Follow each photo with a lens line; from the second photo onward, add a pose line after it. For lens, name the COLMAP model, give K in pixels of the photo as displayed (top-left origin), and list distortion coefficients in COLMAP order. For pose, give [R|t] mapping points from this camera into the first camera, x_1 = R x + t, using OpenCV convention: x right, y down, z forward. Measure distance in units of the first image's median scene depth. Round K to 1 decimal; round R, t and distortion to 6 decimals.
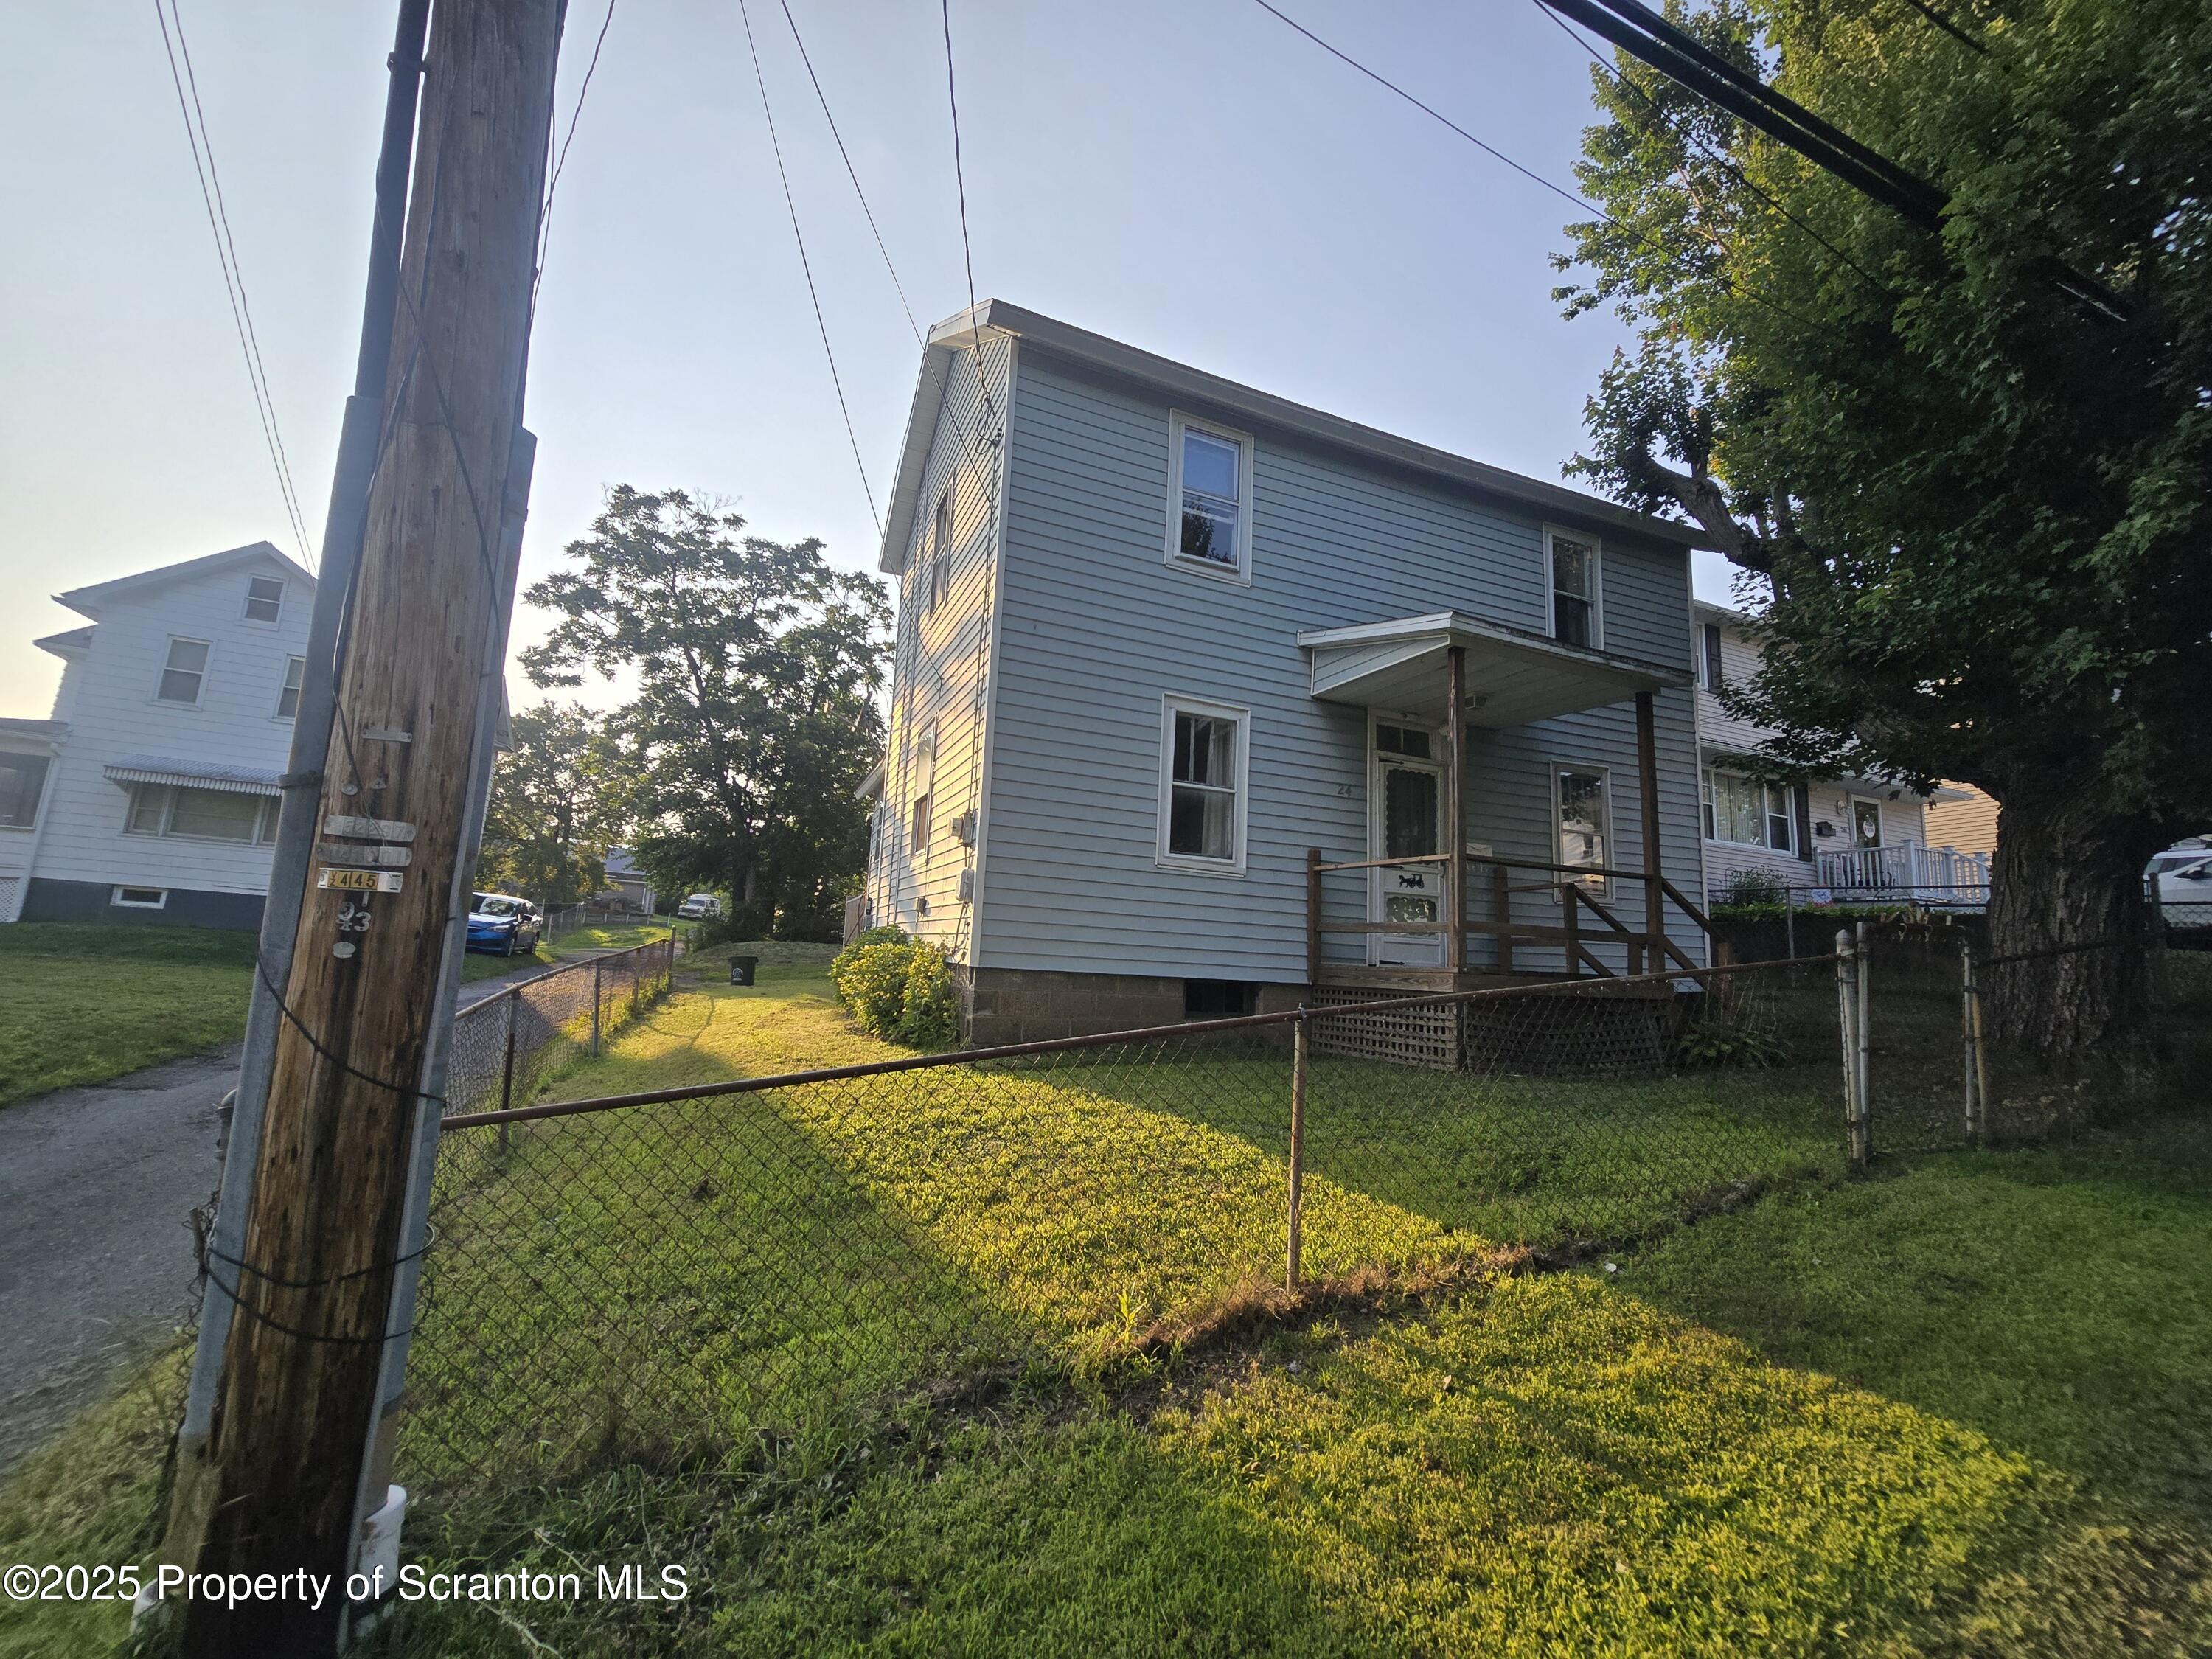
lens RADIAL K [[903.5, 0, 1099.3], [0, 903.5, 818.4], [0, 0, 1]] dist [-0.009399, 0.002621]
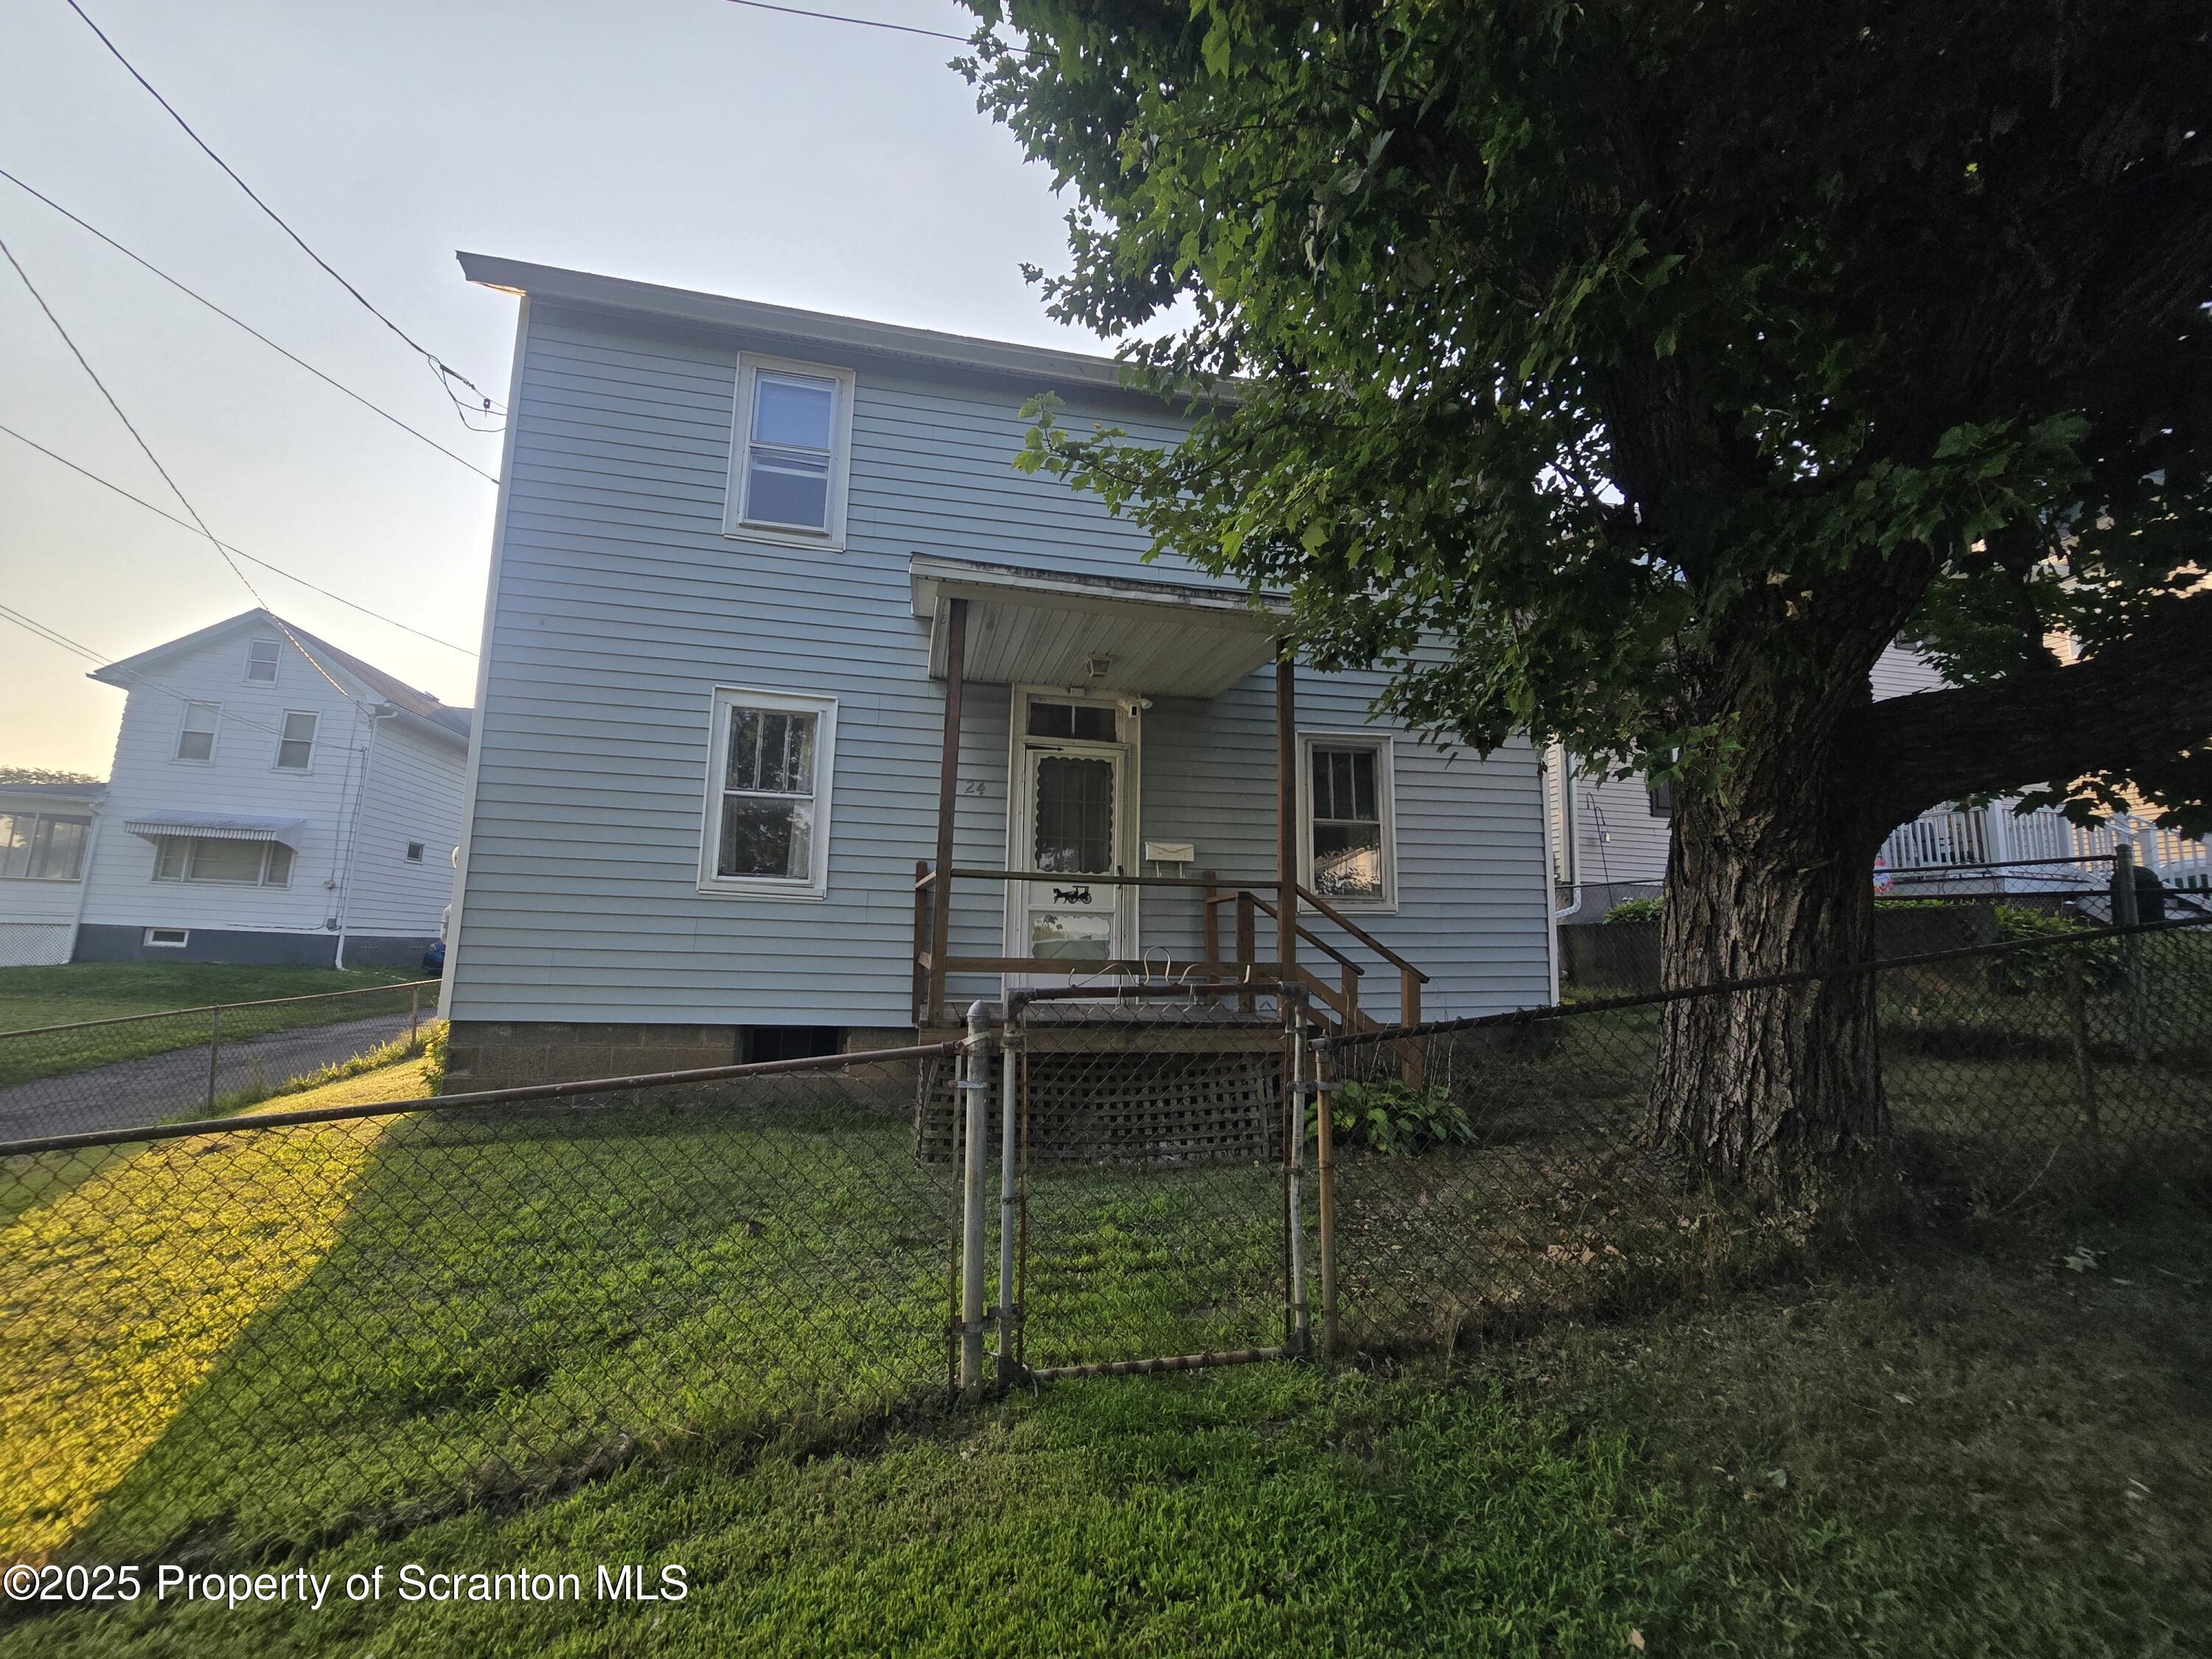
lens RADIAL K [[903.5, 0, 1099.3], [0, 903.5, 818.4], [0, 0, 1]] dist [-0.009399, 0.002621]
pose [[0.982682, -0.050440, -0.178305, 0.525930], [0.050597, 0.998712, -0.003669, 0.005435], [0.178260, -0.005417, 0.983968, 0.215694]]
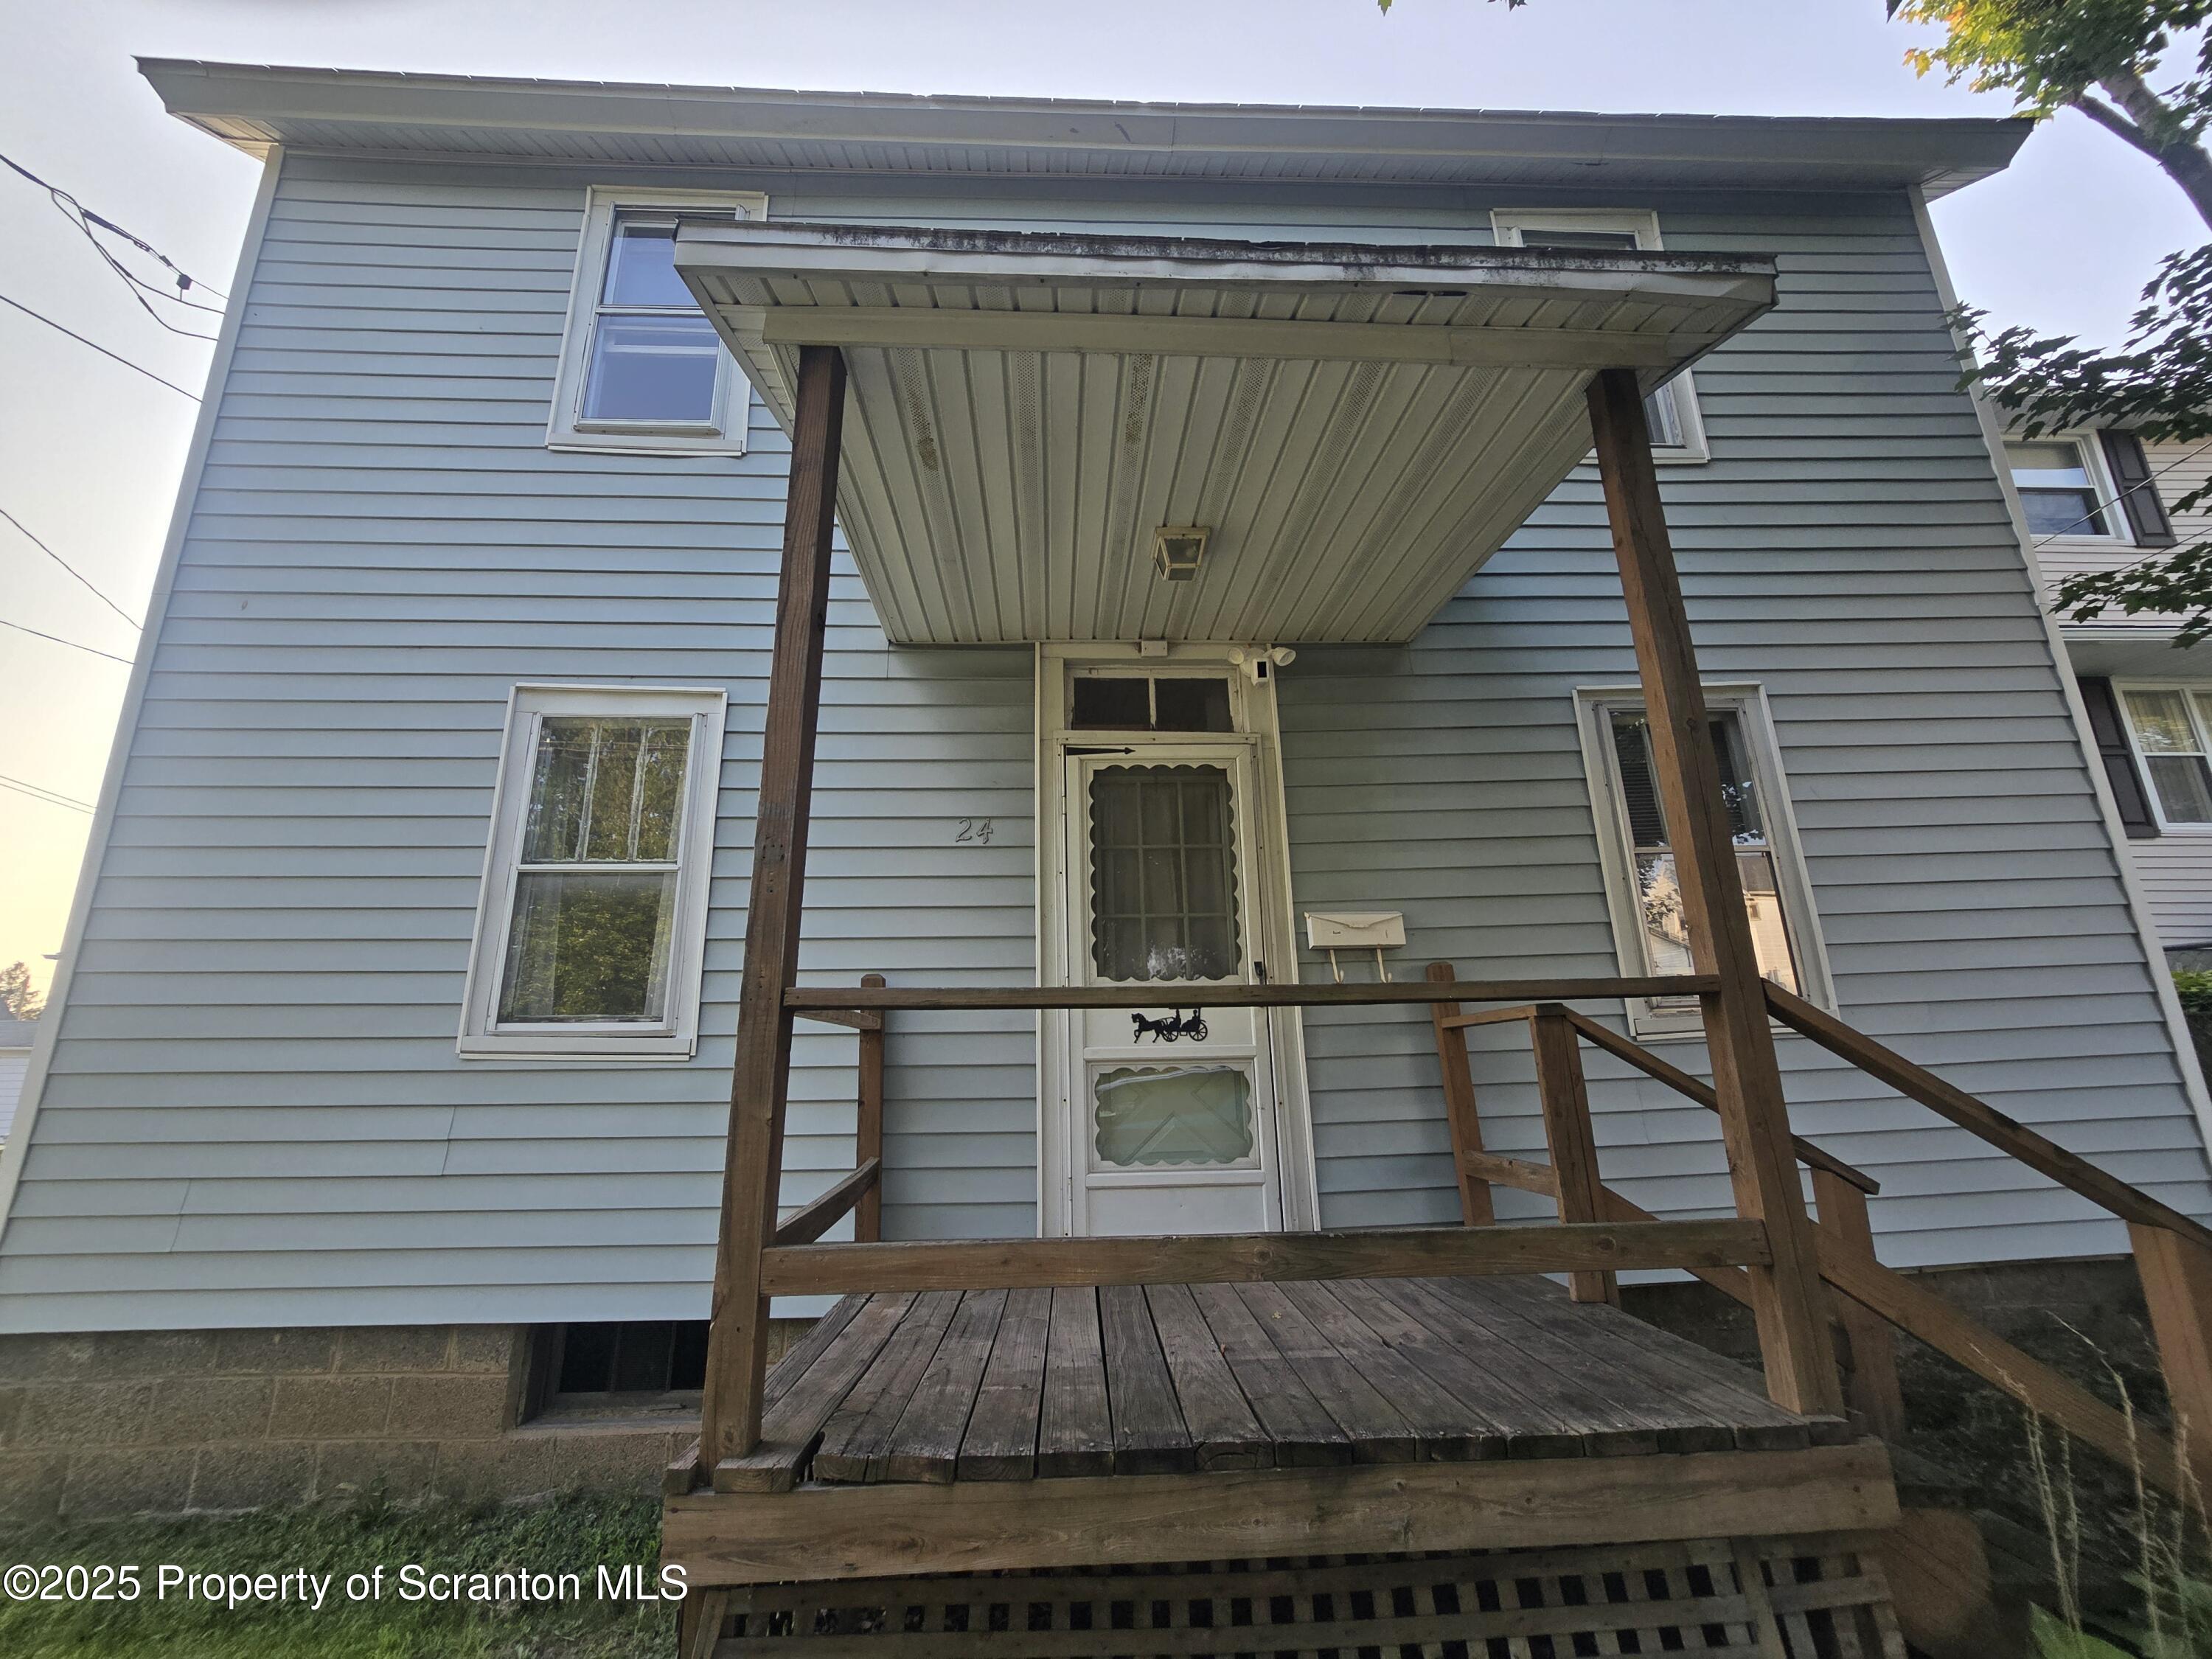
lens RADIAL K [[887.8, 0, 1106.0], [0, 887.8, 829.5], [0, 0, 1]] dist [-0.001420, 0.000102]
pose [[0.939298, -0.146969, -0.310032, 0.465740], [0.112676, 0.985628, -0.125860, 0.029719], [0.324074, 0.083287, 0.942358, 0.612384]]
